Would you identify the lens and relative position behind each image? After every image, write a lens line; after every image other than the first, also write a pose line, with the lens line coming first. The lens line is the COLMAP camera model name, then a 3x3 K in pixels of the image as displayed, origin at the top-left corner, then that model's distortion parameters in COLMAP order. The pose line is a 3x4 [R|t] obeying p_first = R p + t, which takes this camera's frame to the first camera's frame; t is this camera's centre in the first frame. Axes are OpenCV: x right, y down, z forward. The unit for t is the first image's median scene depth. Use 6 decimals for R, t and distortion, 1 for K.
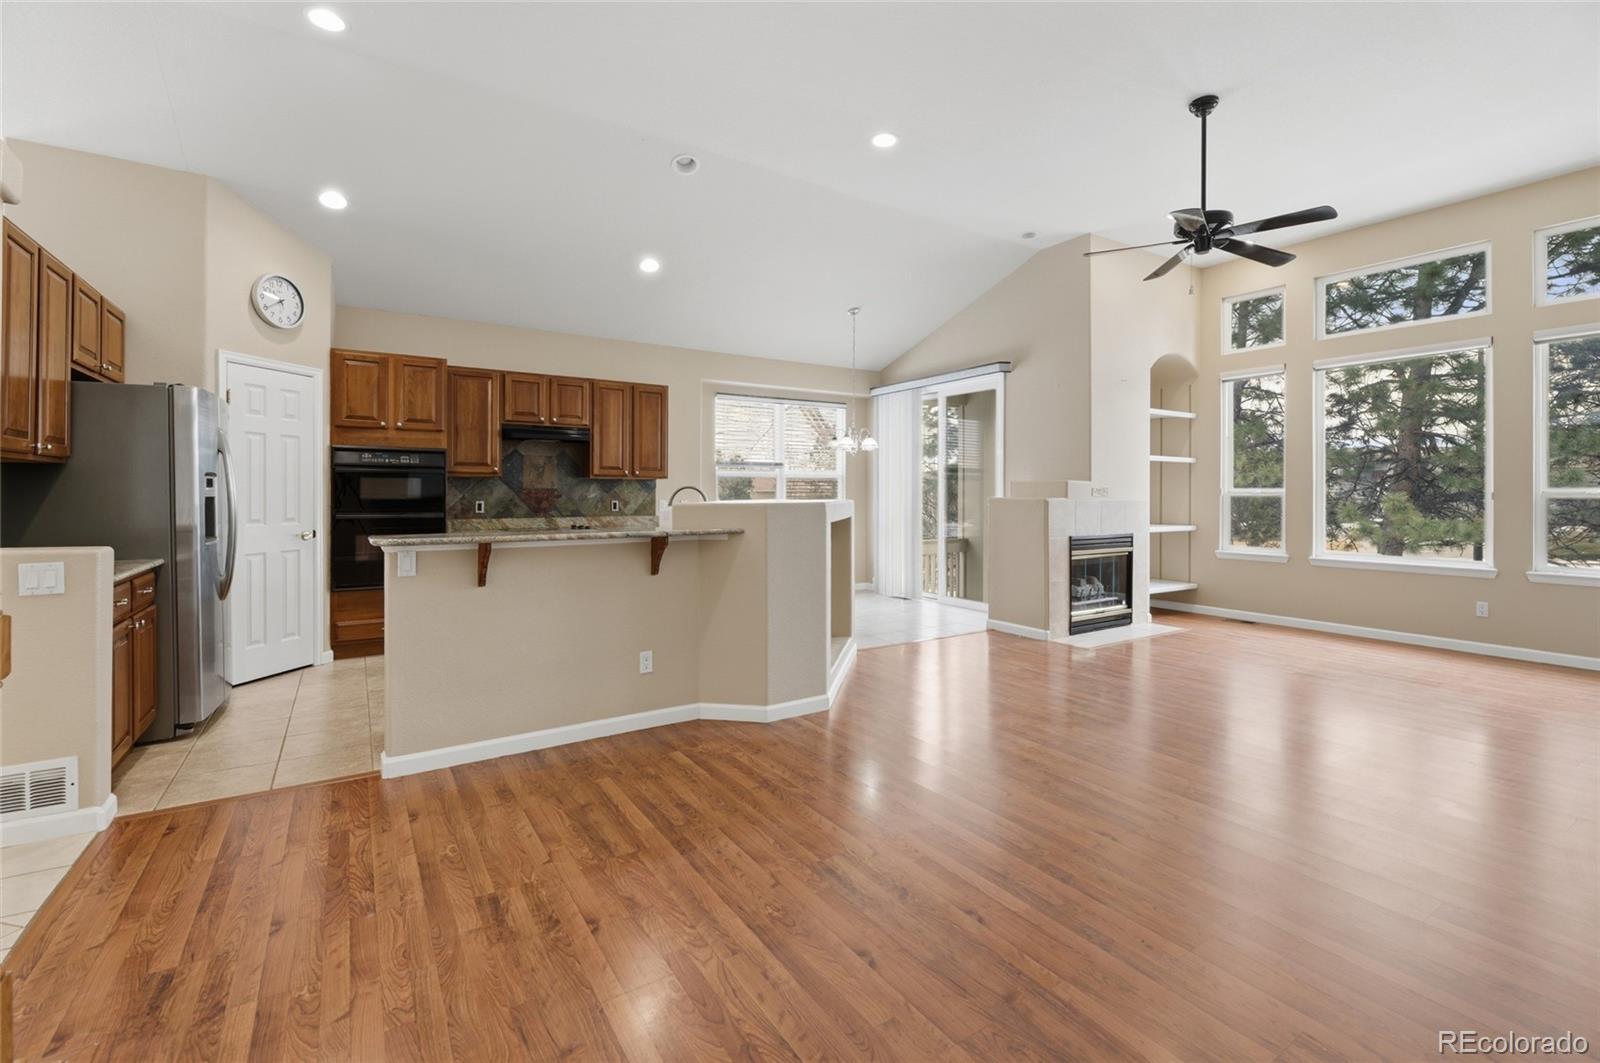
lens RADIAL K [[693.3, 0, 806.4], [0, 693.3, 492.4], [0, 0, 1]] dist [-0.000455, -0.001760]
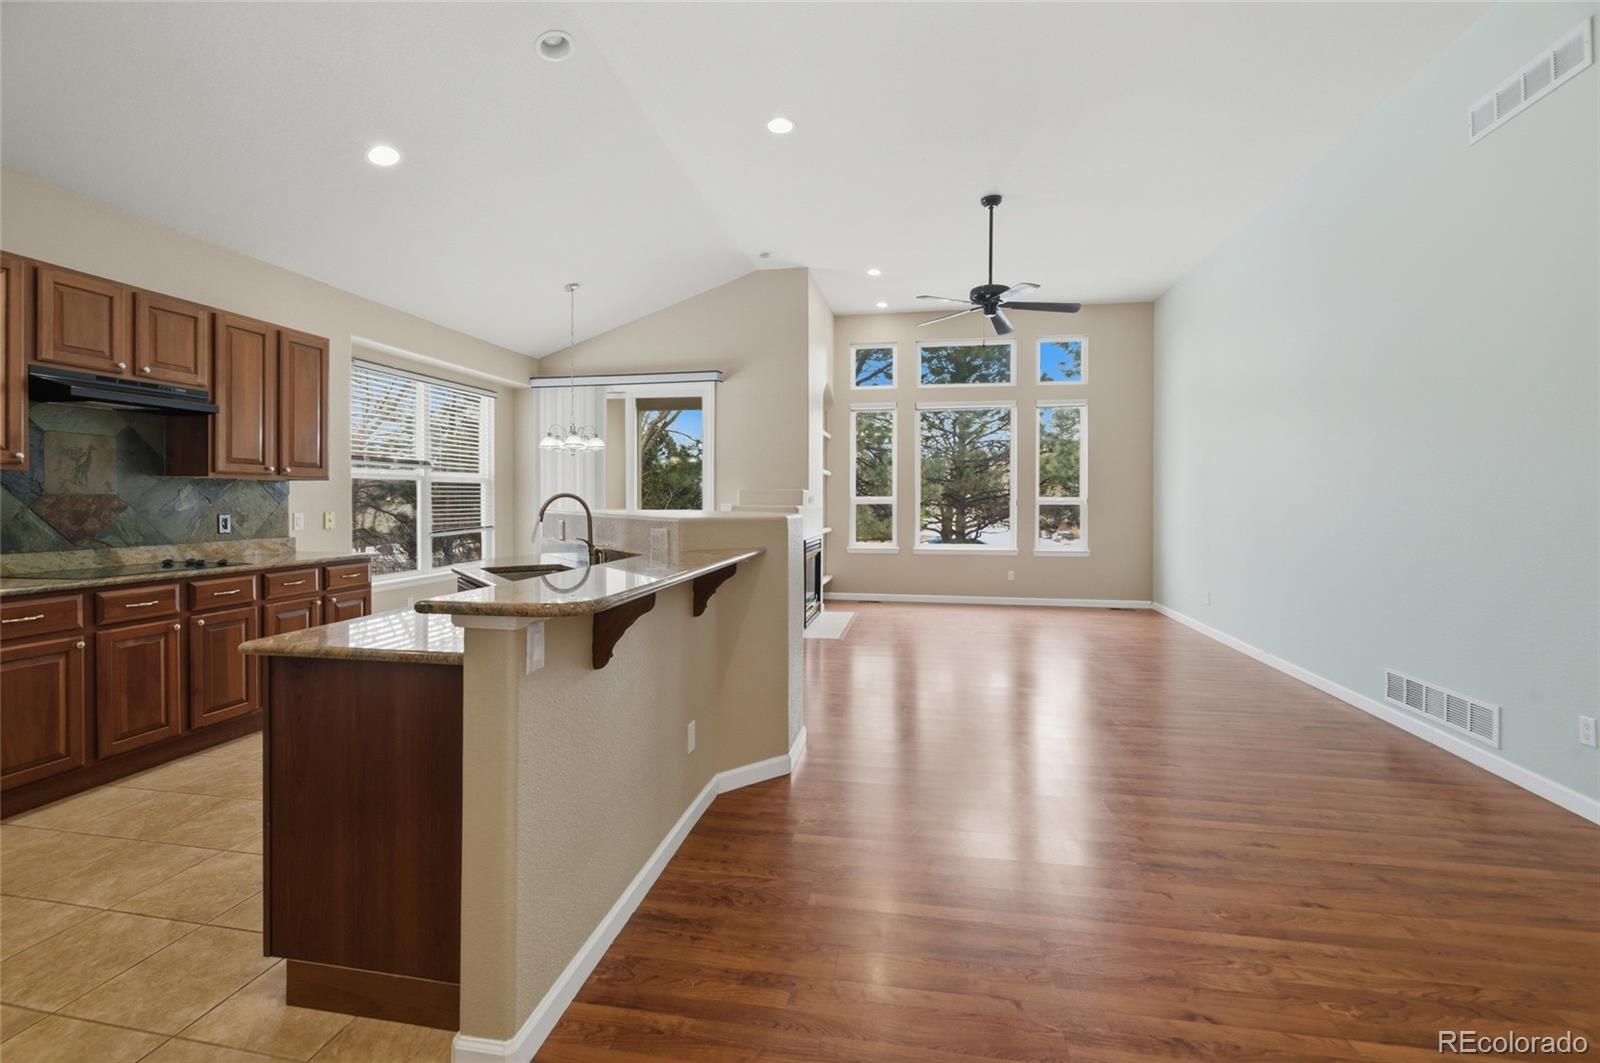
lens RADIAL K [[683.9, 0, 803.3], [0, 683.9, 507.1], [0, 0, 1]] dist [-0.003902, -0.000837]
pose [[0.688129, -0.007654, 0.725548, -0.466283], [-0.002071, 0.999920, 0.012513, -0.004421], [-0.725586, -0.010114, 0.688058, 0.293790]]
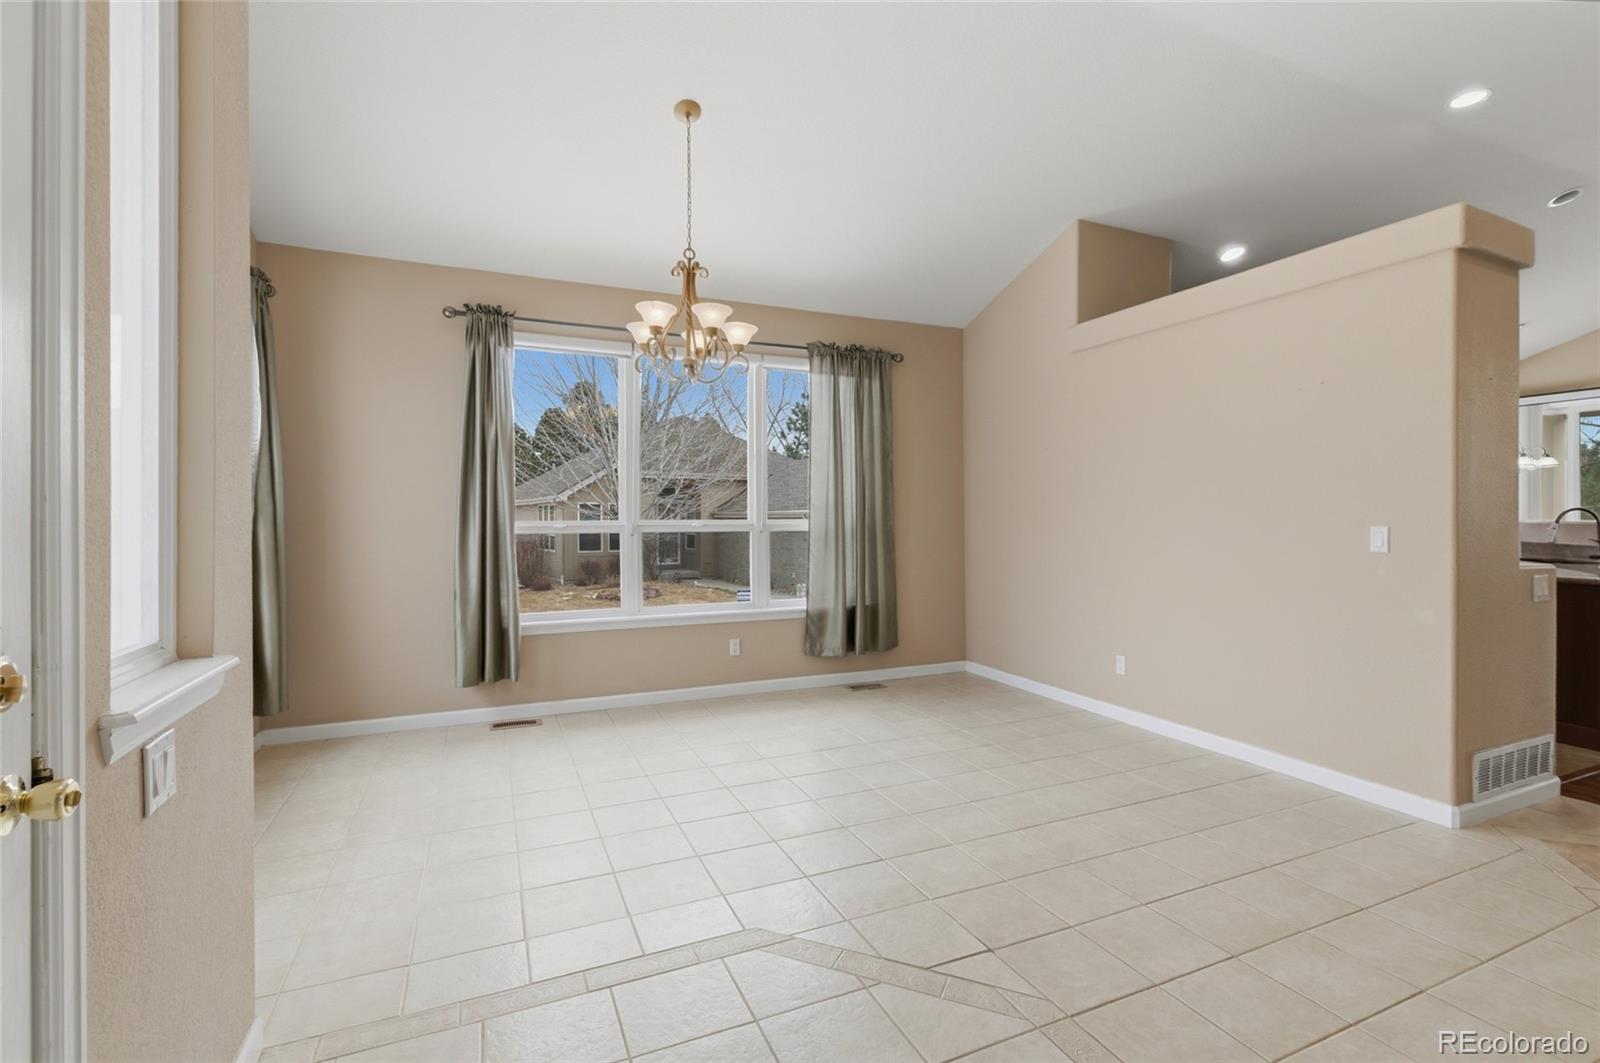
lens RADIAL K [[733.1, 0, 808.5], [0, 733.1, 521.6], [0, 0, 1]] dist [0.001397, 0.000377]
pose [[0.987928, -0.005323, -0.154820, -1.030545], [0.006939, 0.999927, 0.009900, -0.006839], [0.154756, -0.010854, 0.987893, -0.247055]]
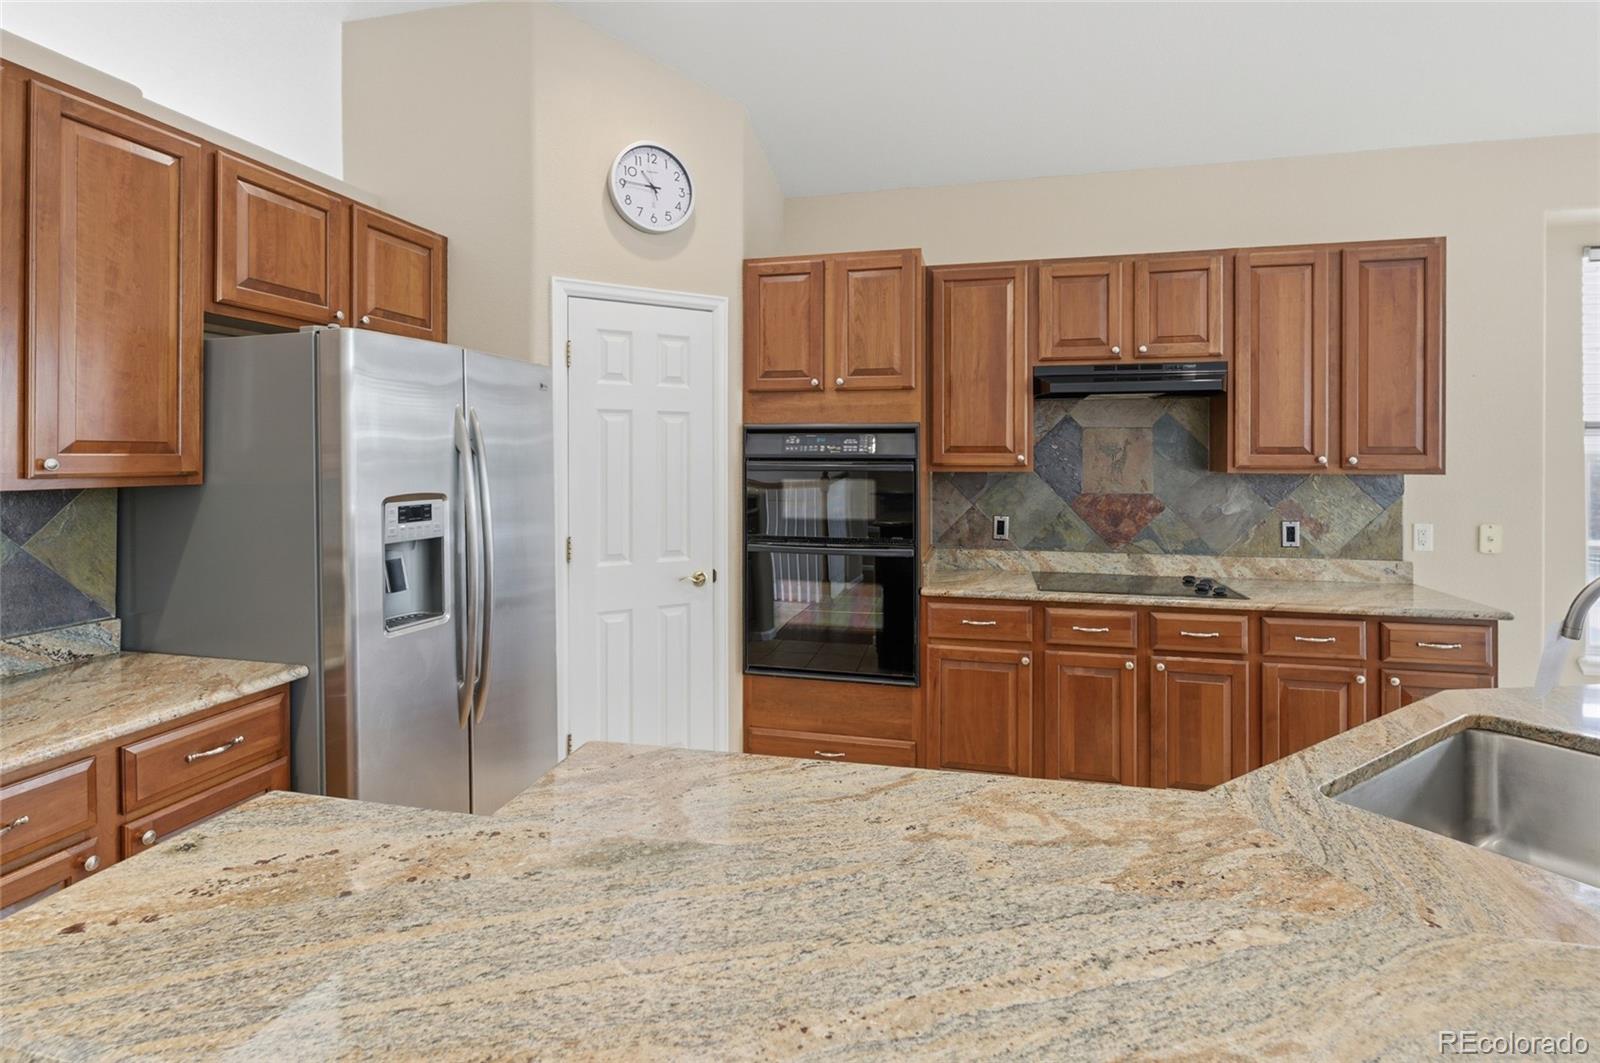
lens RADIAL K [[776.5, 0, 800.5], [0, 776.5, 458.1], [0, 0, 1]] dist [0.000368, -0.000169]
pose [[0.678514, -0.000452, -0.734588, -0.161731], [0.001148, 0.999999, 0.000445, -0.038080], [0.734587, -0.001145, 0.678514, 0.563971]]
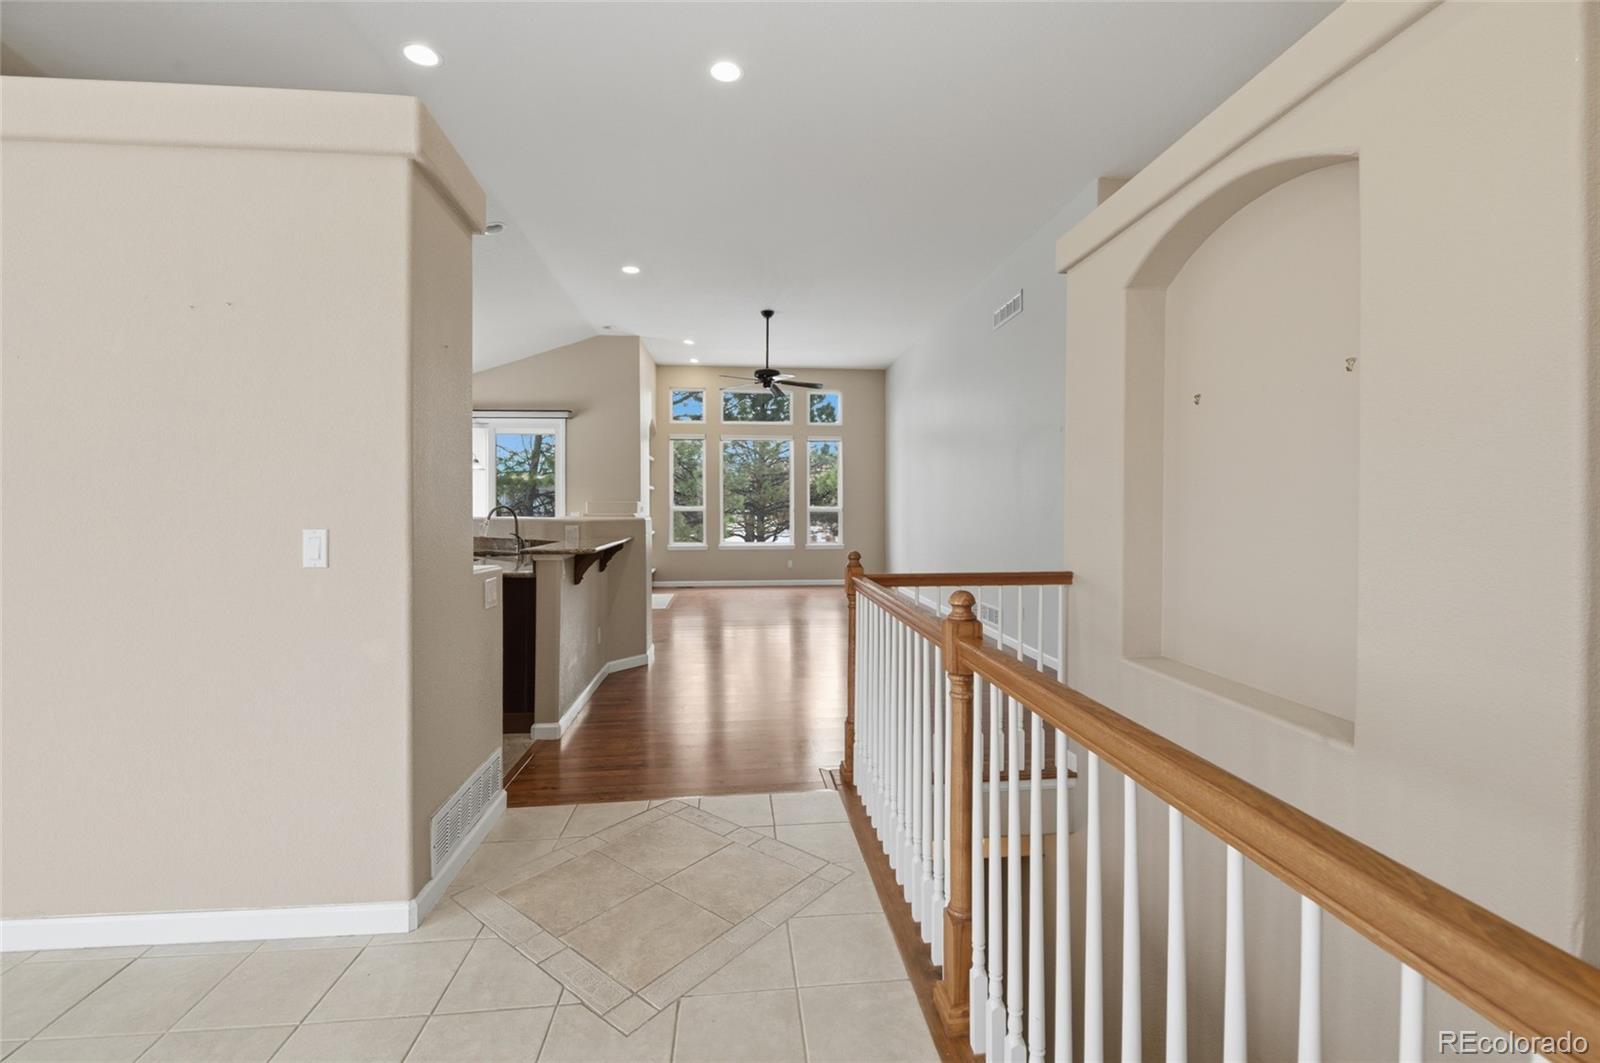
lens RADIAL K [[683.9, 0, 803.3], [0, 683.9, 507.1], [0, 0, 1]] dist [-0.003902, -0.000837]
pose [[0.462405, -0.000527, 0.886668, -0.869508], [0.001713, 0.999998, -0.000298, -0.005593], [-0.886667, 0.001657, 0.462406, 0.007235]]
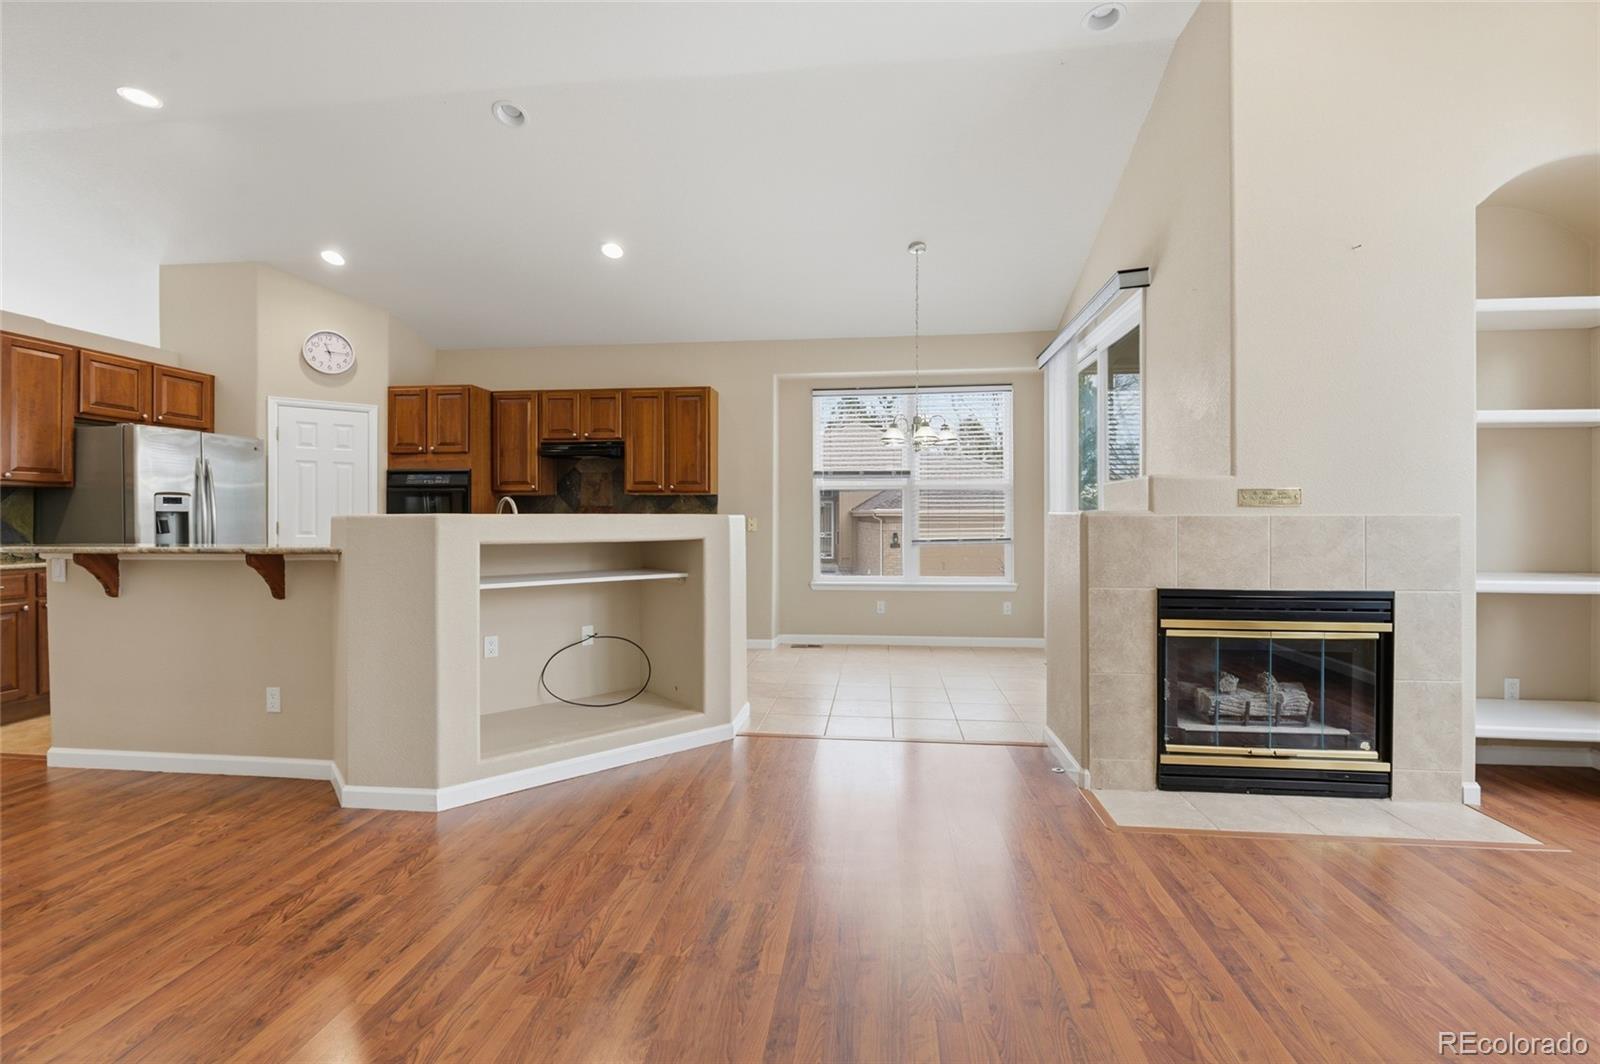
lens RADIAL K [[688.7, 0, 807.3], [0, 688.7, 518.3], [0, 0, 1]] dist [-0.001462, -0.001044]
pose [[0.769191, -0.001766, -0.639016, 0.575385], [0.002506, 0.999997, 0.000253, 0.014953], [0.639014, -0.001796, 0.769193, 0.535405]]
